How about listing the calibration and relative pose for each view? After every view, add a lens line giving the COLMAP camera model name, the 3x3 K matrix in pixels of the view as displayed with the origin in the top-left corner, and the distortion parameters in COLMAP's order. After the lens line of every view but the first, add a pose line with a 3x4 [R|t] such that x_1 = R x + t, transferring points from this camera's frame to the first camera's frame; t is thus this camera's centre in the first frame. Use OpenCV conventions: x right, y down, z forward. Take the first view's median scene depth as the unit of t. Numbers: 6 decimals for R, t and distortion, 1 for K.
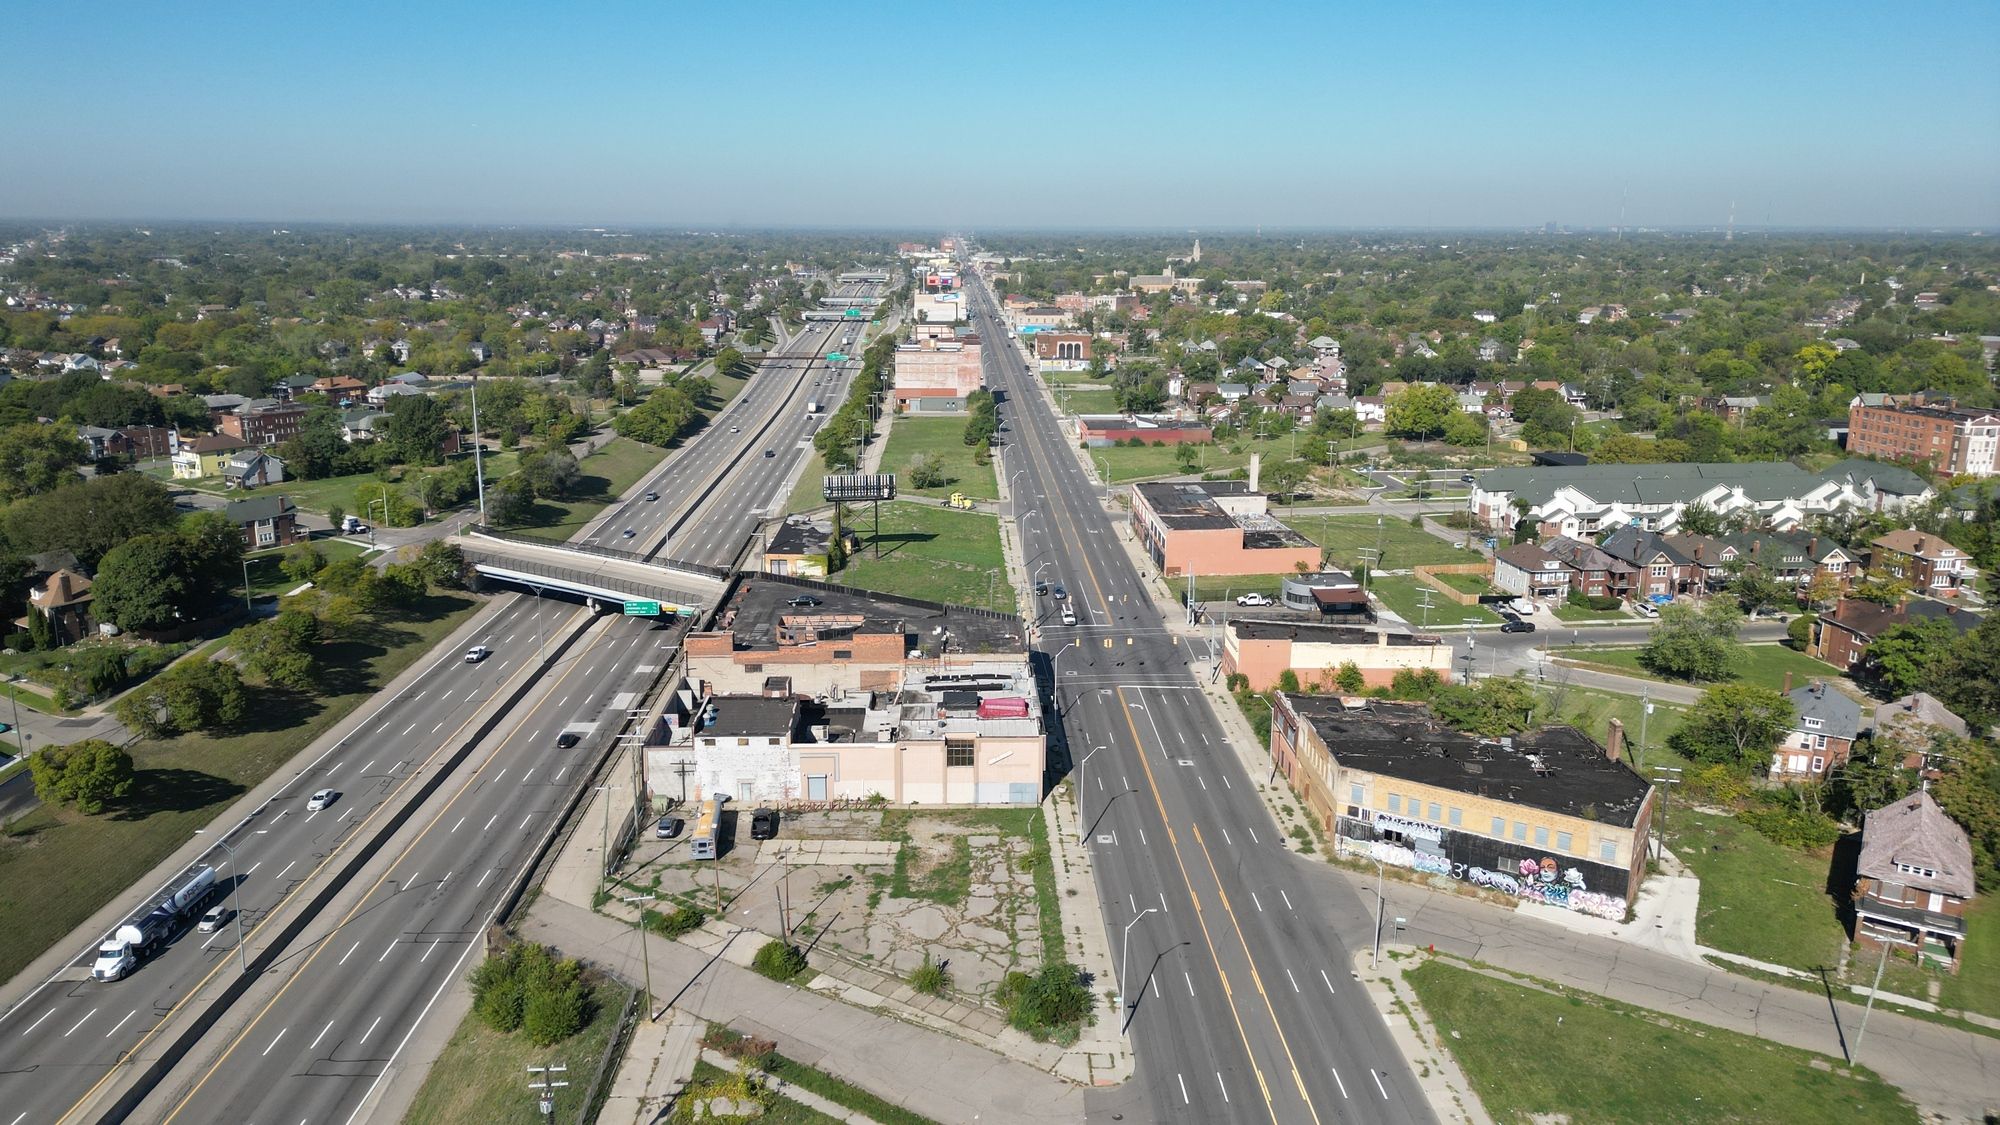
lens RADIAL K [[1401.7, 0, 997.6], [0, 1401.7, 552.1], [0, 0, 1]] dist [0.071140, -0.075639]
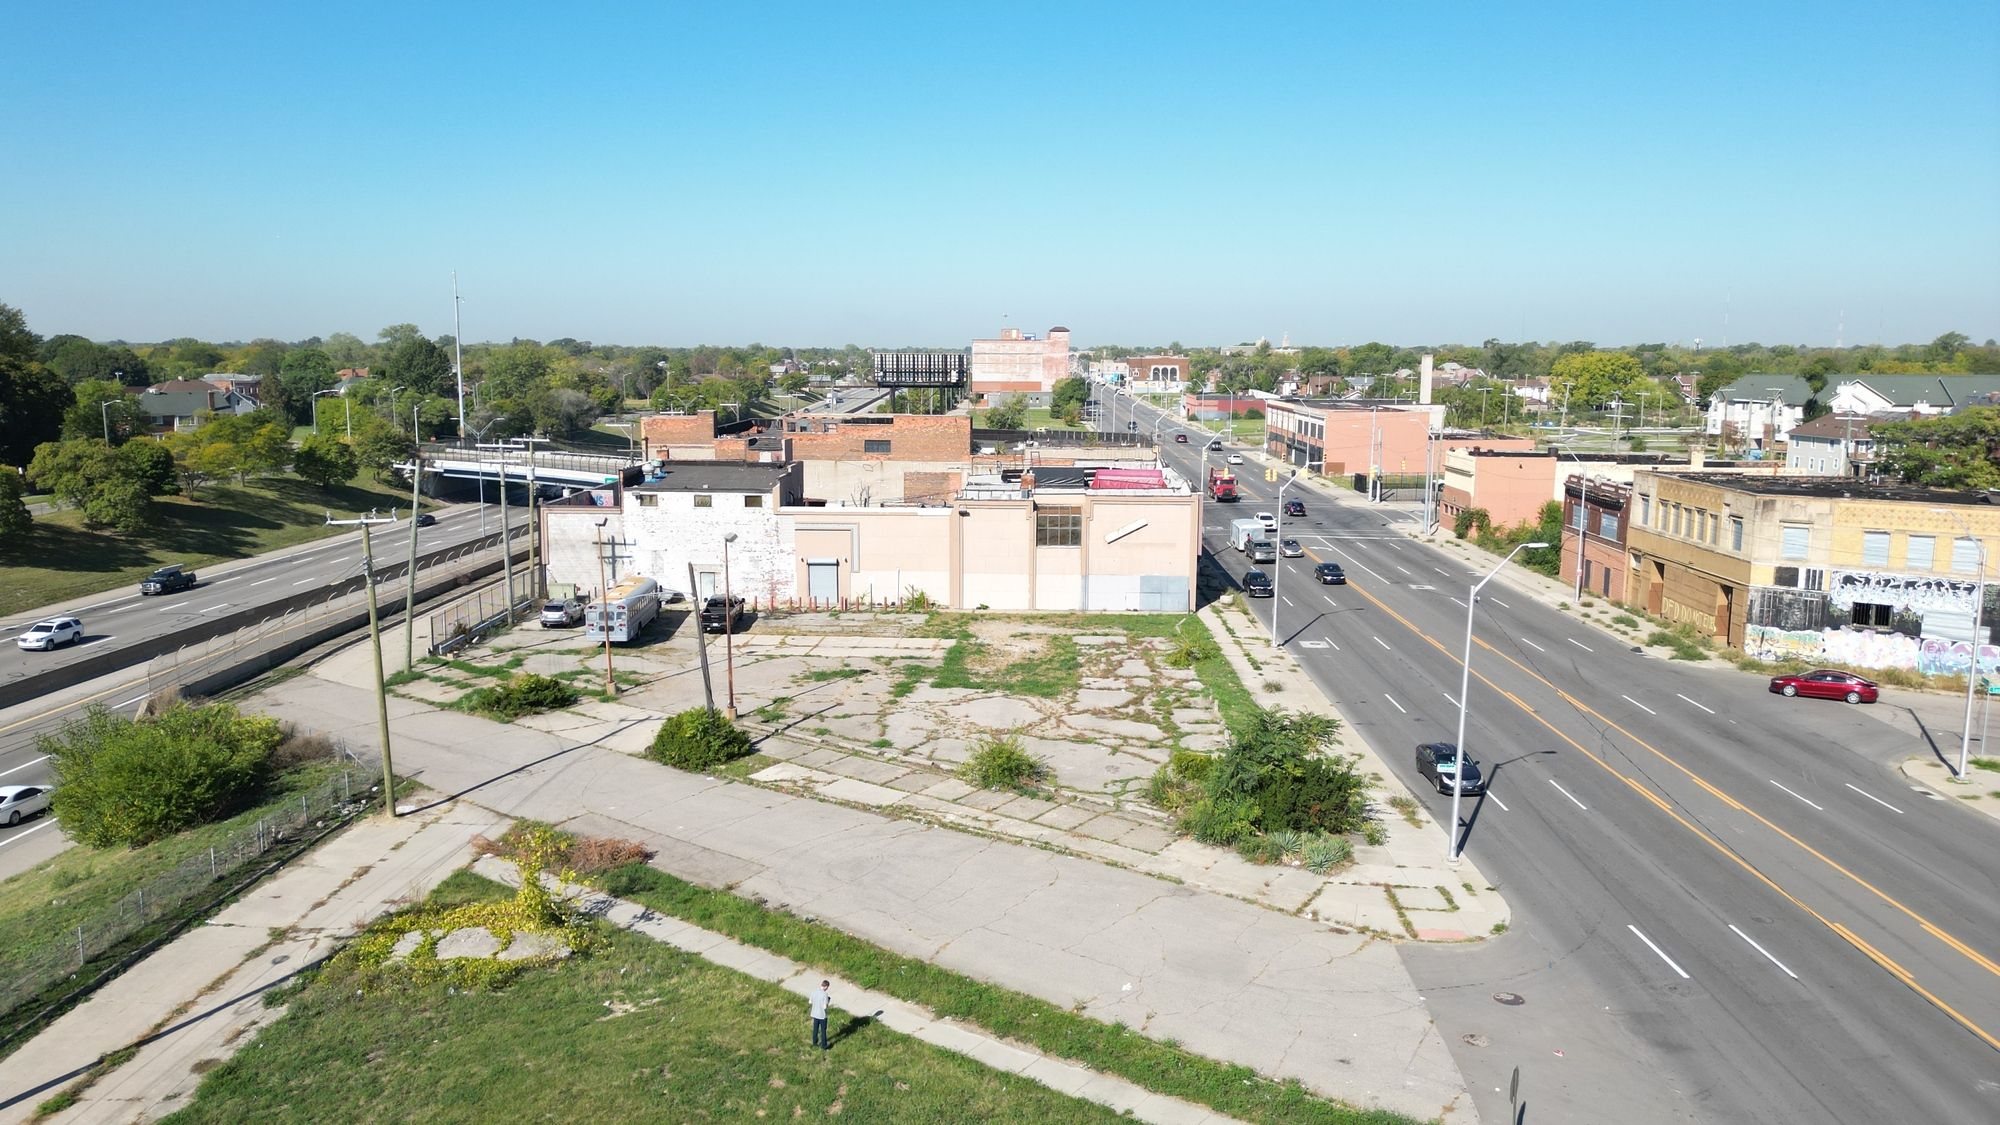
lens RADIAL K [[1401.7, 0, 996.8], [0, 1401.7, 566.5], [0, 0, 1]] dist [0.071140, -0.075639]
pose [[0.998359, 0.007725, -0.056735, -0.014985], [-0.011980, 0.997108, -0.075046, 0.163301], [0.055991, 0.075602, 0.995565, 0.317557]]
